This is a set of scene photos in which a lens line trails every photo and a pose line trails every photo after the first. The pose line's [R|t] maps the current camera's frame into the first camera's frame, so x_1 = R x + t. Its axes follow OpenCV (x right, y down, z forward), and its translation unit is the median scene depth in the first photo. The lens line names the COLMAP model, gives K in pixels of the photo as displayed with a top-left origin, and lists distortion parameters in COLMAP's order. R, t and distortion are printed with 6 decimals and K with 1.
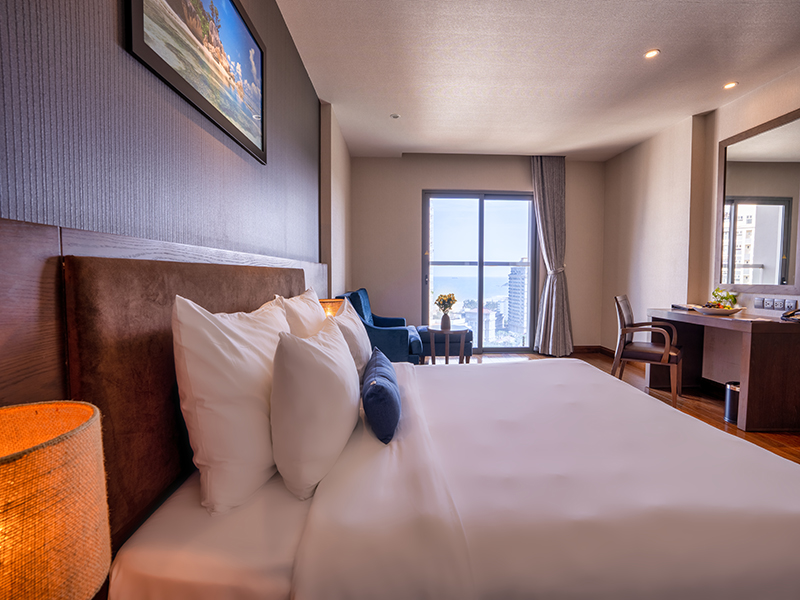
lens RADIAL K [[372.9, 0, 403.3], [0, 372.9, 297.6], [0, 0, 1]] dist [-0.060737, 0.020686]
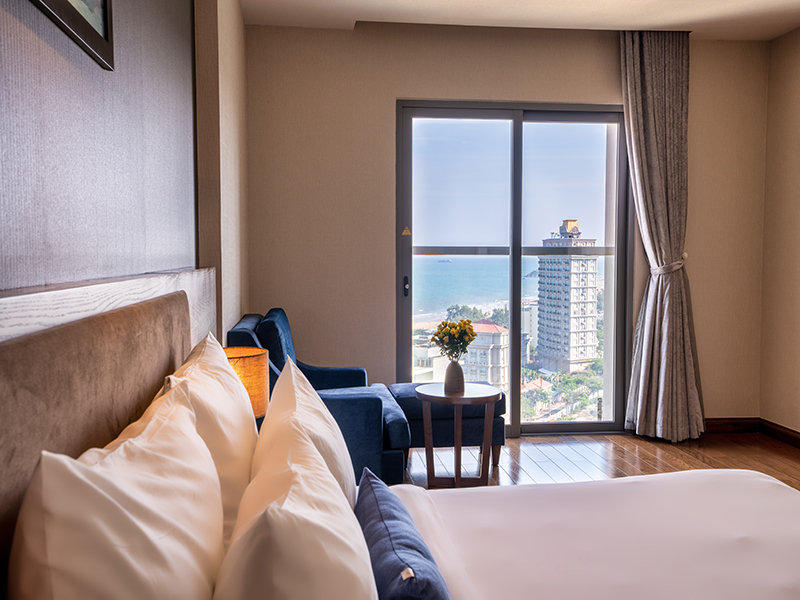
lens RADIAL K [[769.3, 0, 404.0], [0, 769.3, 302.2], [0, 0, 1]] dist [0.053638, 0.000000]
pose [[0.994938, -0.008616, 0.100124, -0.043189], [0.008940, 0.999956, -0.002789, -0.026600], [-0.100095, 0.003670, 0.994971, 0.006006]]
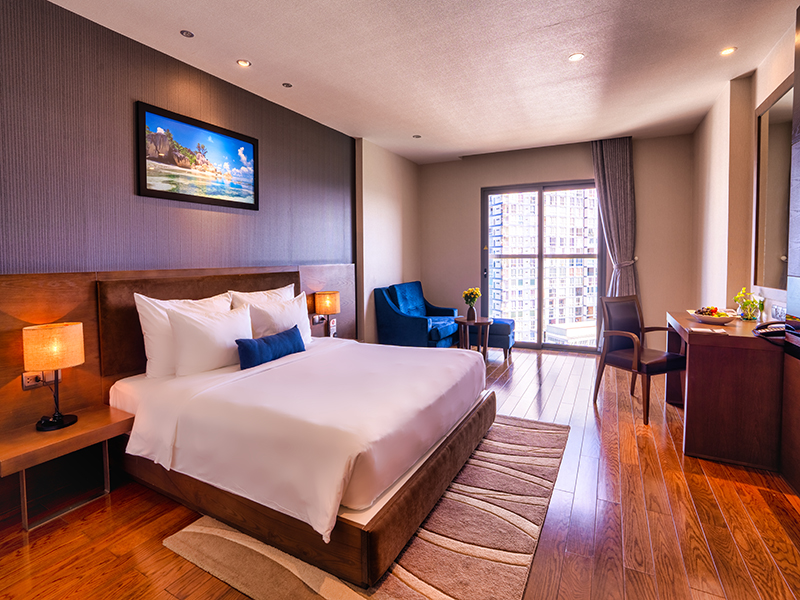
lens RADIAL K [[402.4, 0, 404.2], [0, 402.4, 278.9], [0, 0, 1]] dist [-0.030990, 0.005939]
pose [[0.876100, 0.015238, -0.481888, 0.429090], [-0.020204, 0.999783, -0.005117, -0.023026], [0.481706, 0.014219, 0.876218, -0.105025]]
